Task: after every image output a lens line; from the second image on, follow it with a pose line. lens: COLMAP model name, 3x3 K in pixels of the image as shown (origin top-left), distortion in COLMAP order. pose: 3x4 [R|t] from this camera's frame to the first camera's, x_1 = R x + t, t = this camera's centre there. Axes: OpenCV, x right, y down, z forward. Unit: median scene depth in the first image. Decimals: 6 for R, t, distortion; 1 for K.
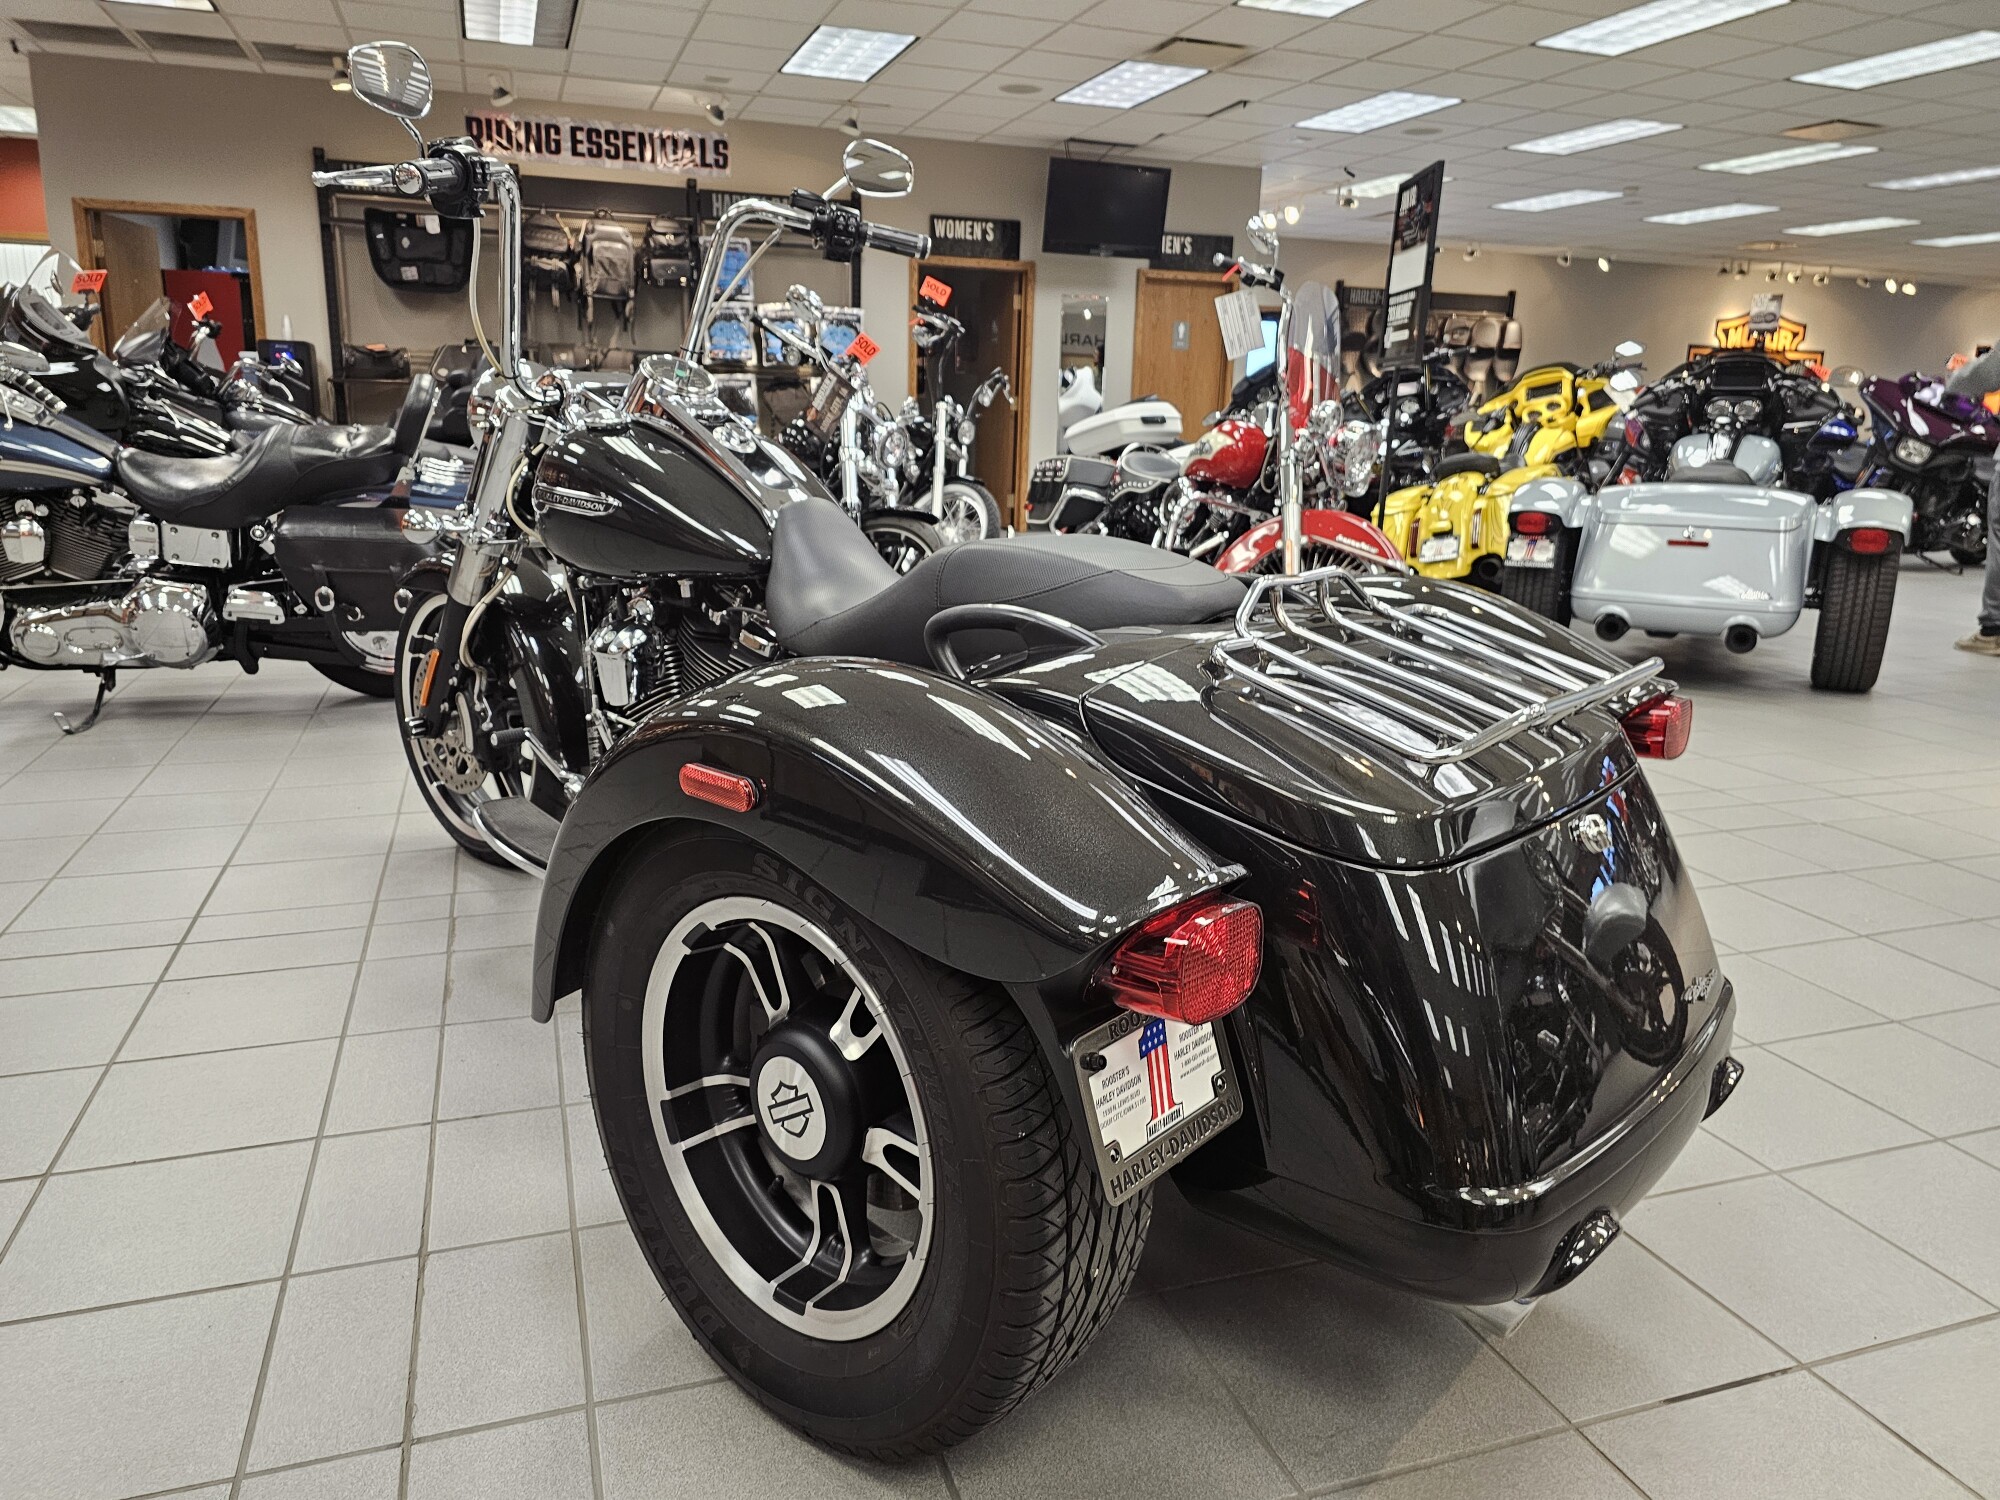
lens RADIAL K [[1359.2, 0, 979.4], [0, 1359.2, 718.6], [0, 0, 1]] dist [0.037169, -0.033978]
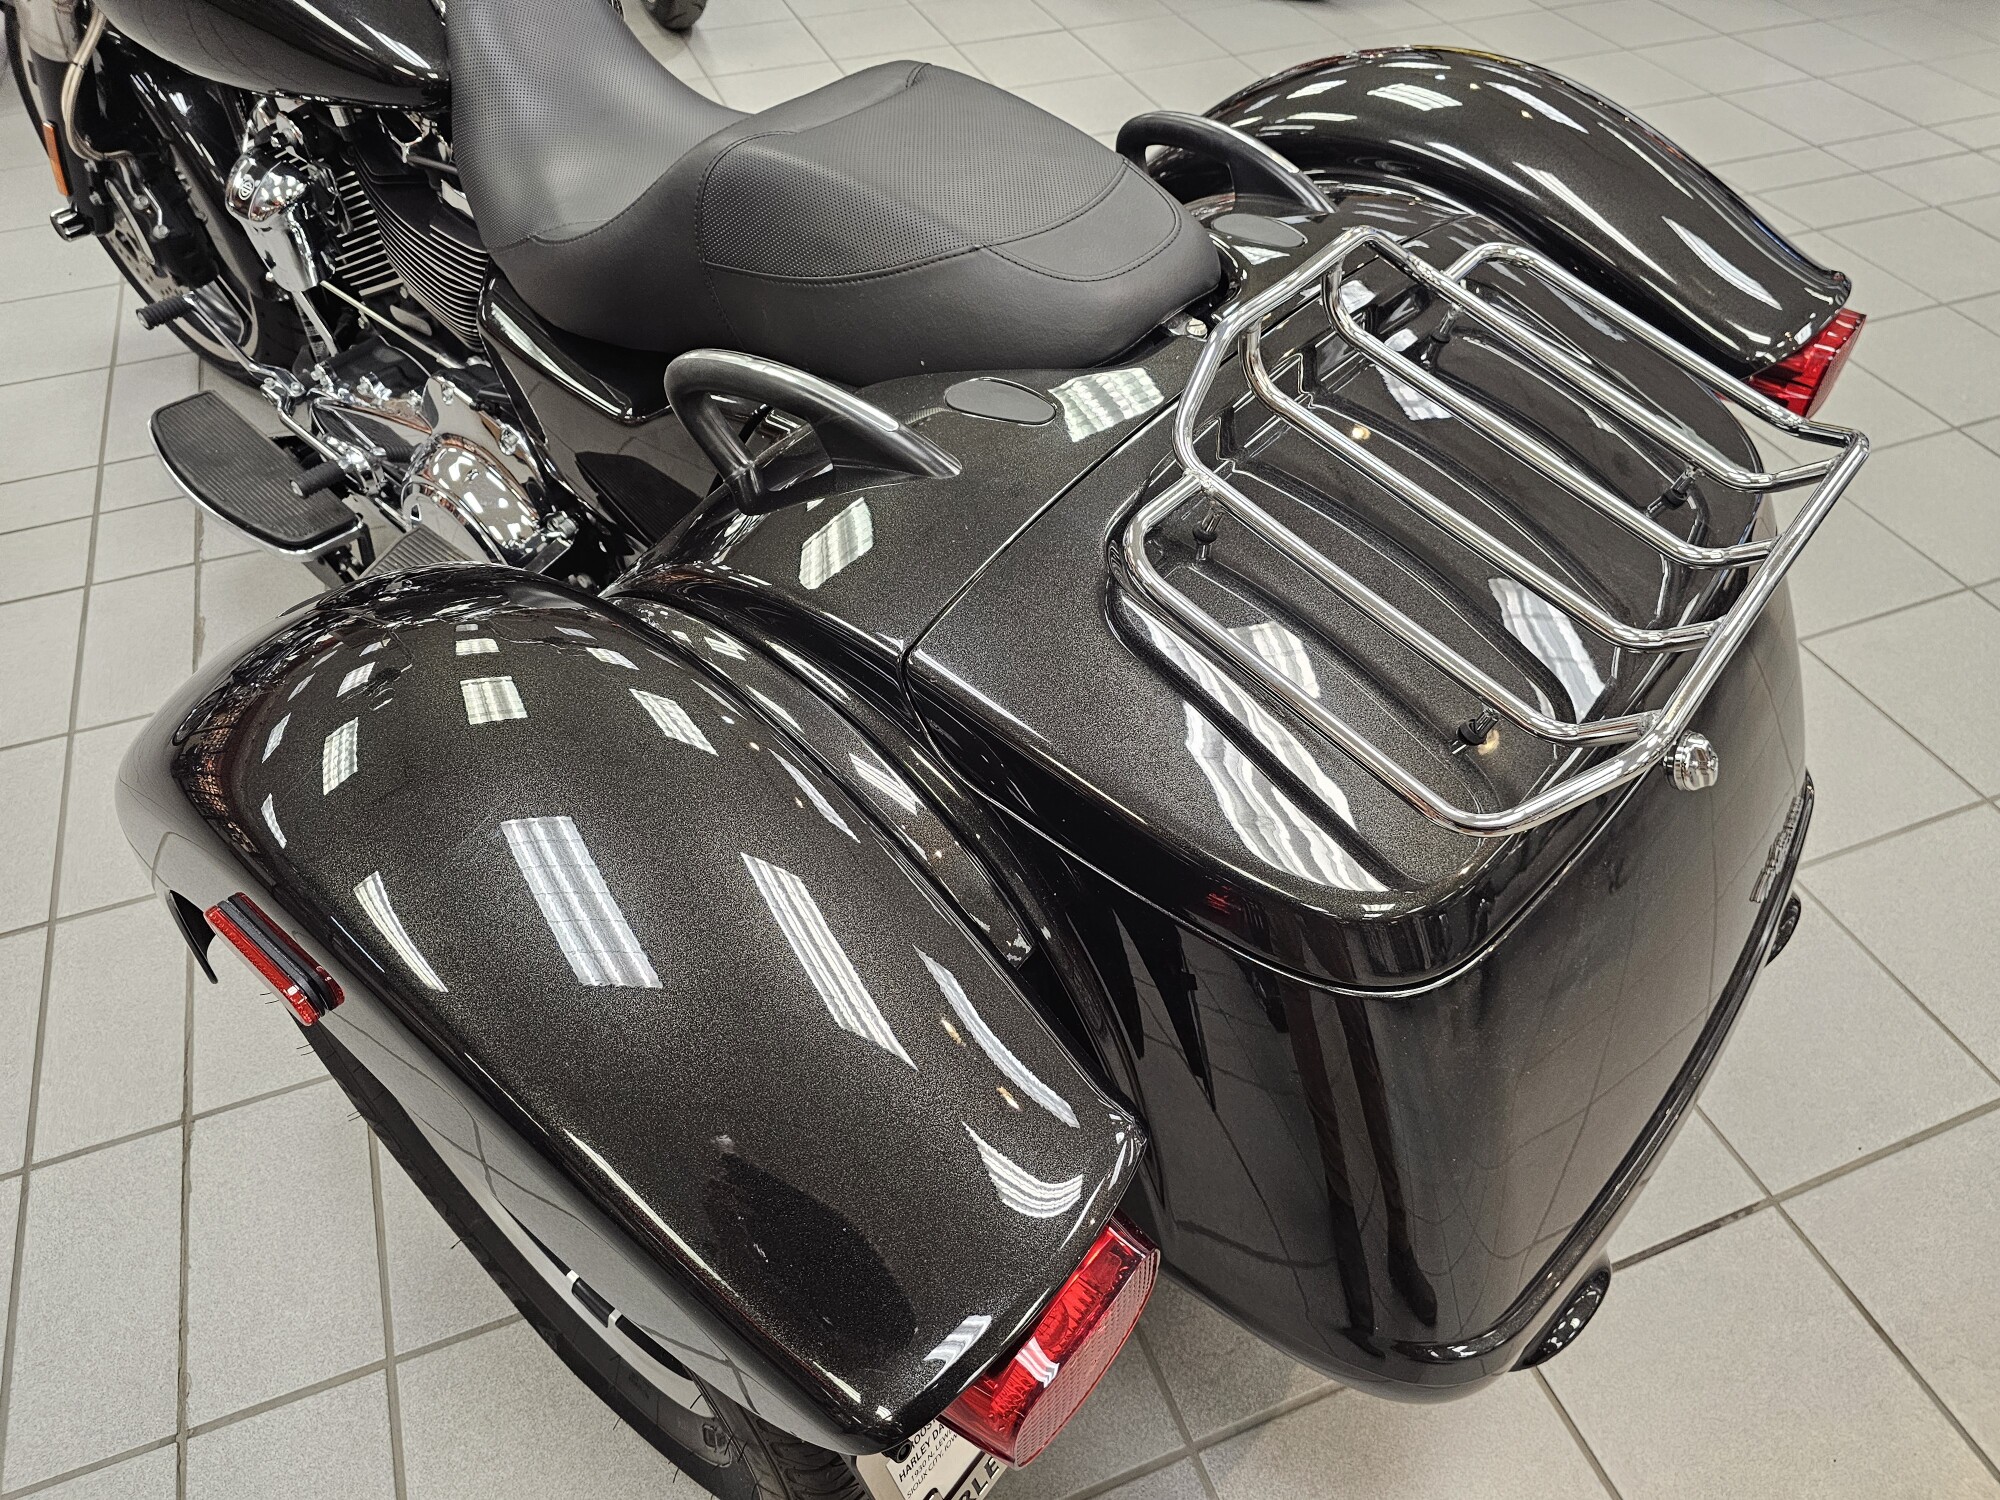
lens RADIAL K [[1359.2, 0, 979.4], [0, 1359.2, 718.6], [0, 0, 1]] dist [0.037169, -0.033978]
pose [[0.999195, -0.039373, 0.007727, 0.089175], [0.028816, 0.838167, 0.544652, -0.271988], [-0.027921, -0.543991, 0.838627, 0.417281]]
